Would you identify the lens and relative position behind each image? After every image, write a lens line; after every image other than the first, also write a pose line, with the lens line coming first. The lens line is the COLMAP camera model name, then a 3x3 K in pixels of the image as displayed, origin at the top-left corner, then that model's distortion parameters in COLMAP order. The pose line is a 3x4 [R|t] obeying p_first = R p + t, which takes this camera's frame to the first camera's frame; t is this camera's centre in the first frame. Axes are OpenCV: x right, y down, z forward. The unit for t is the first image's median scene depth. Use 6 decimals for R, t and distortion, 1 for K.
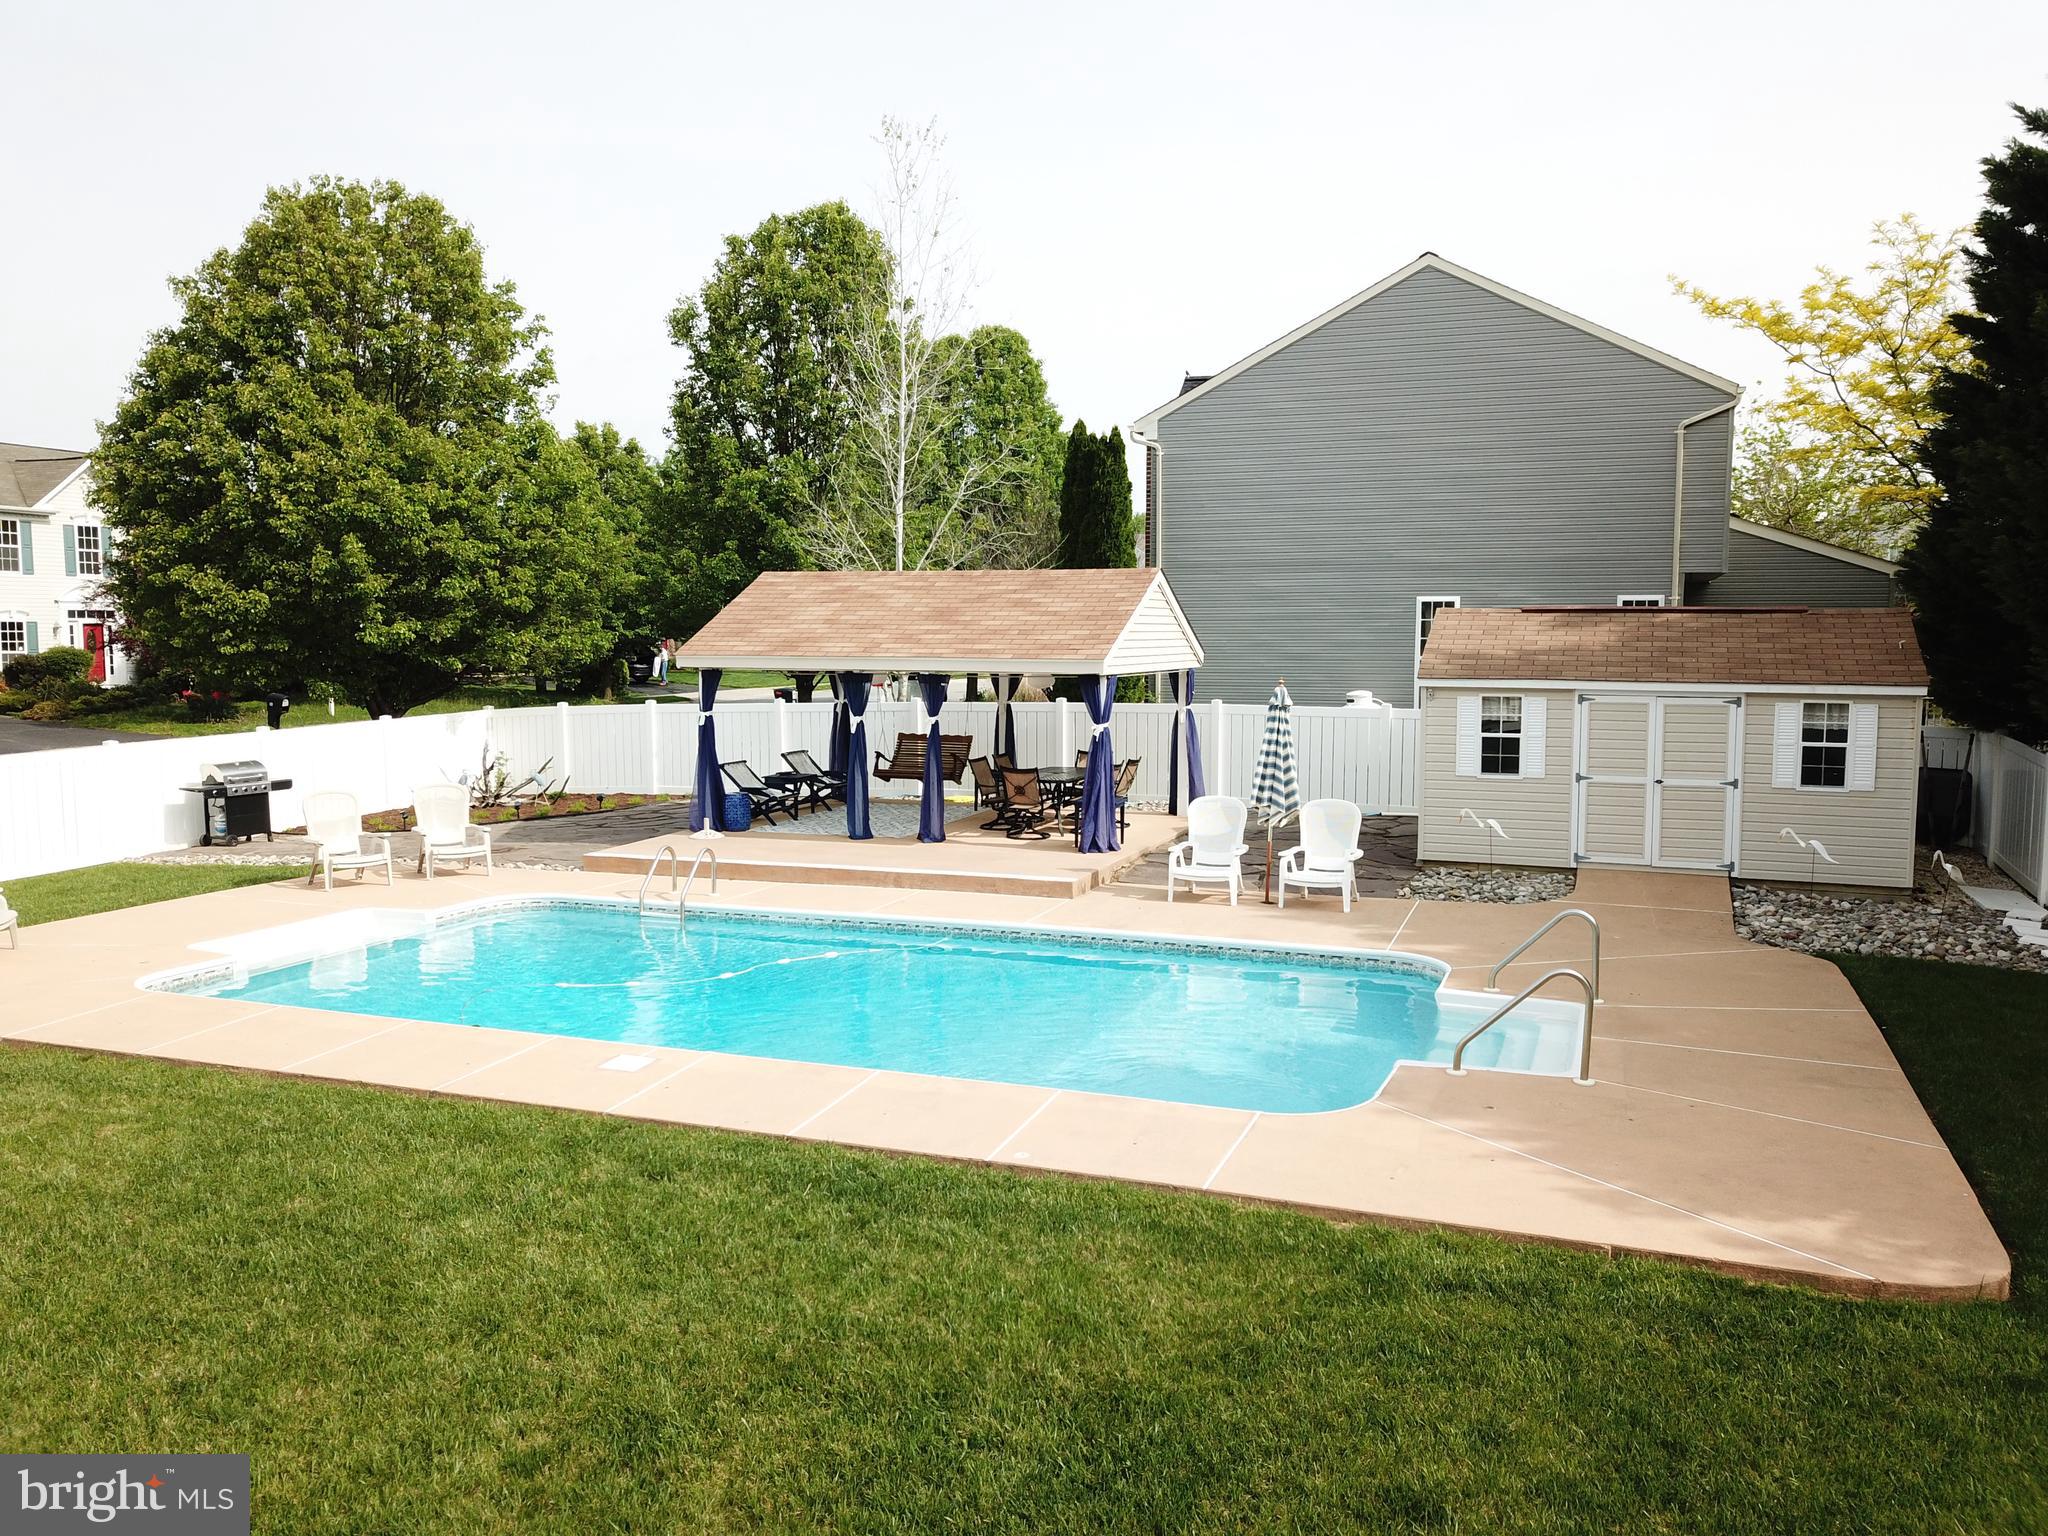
lens RADIAL K [[1557.8, 0, 1041.6], [0, 1557.8, 765.1], [0, 0, 1]] dist [0.026319, -0.037023]
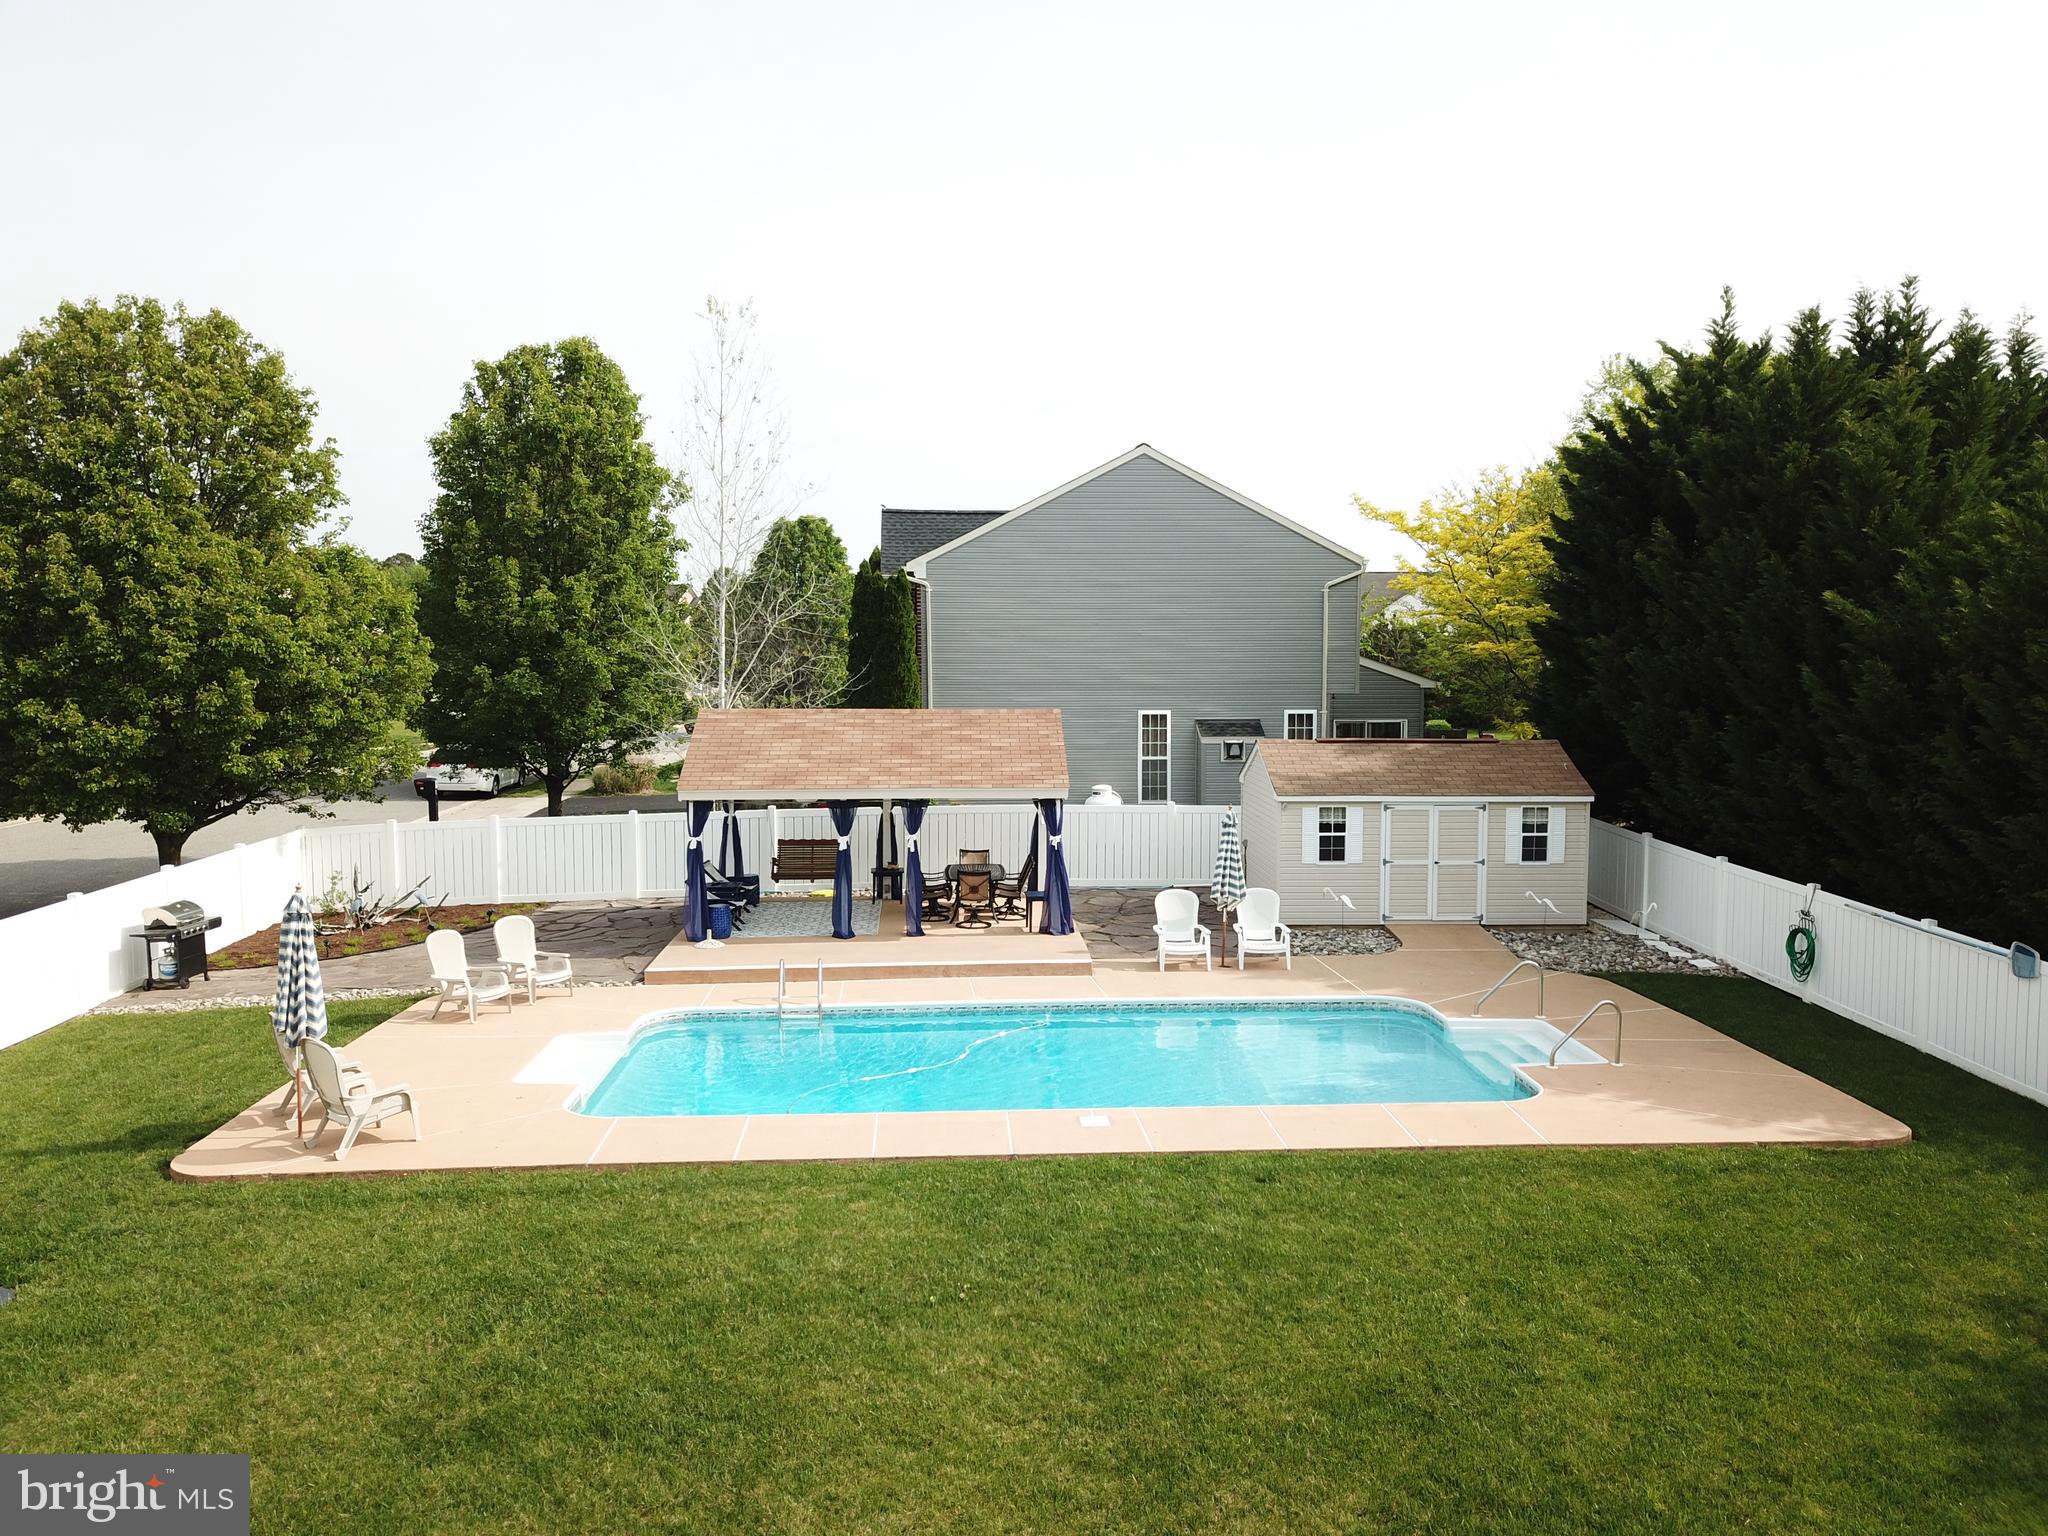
lens RADIAL K [[1557.8, 0, 1041.6], [0, 1557.8, 765.1], [0, 0, 1]] dist [0.026319, -0.037023]
pose [[0.912074, -0.027243, 0.409120, -0.539198], [0.036262, 0.999240, -0.014301, -0.073270], [-0.408420, 0.027879, 0.912368, -0.189179]]
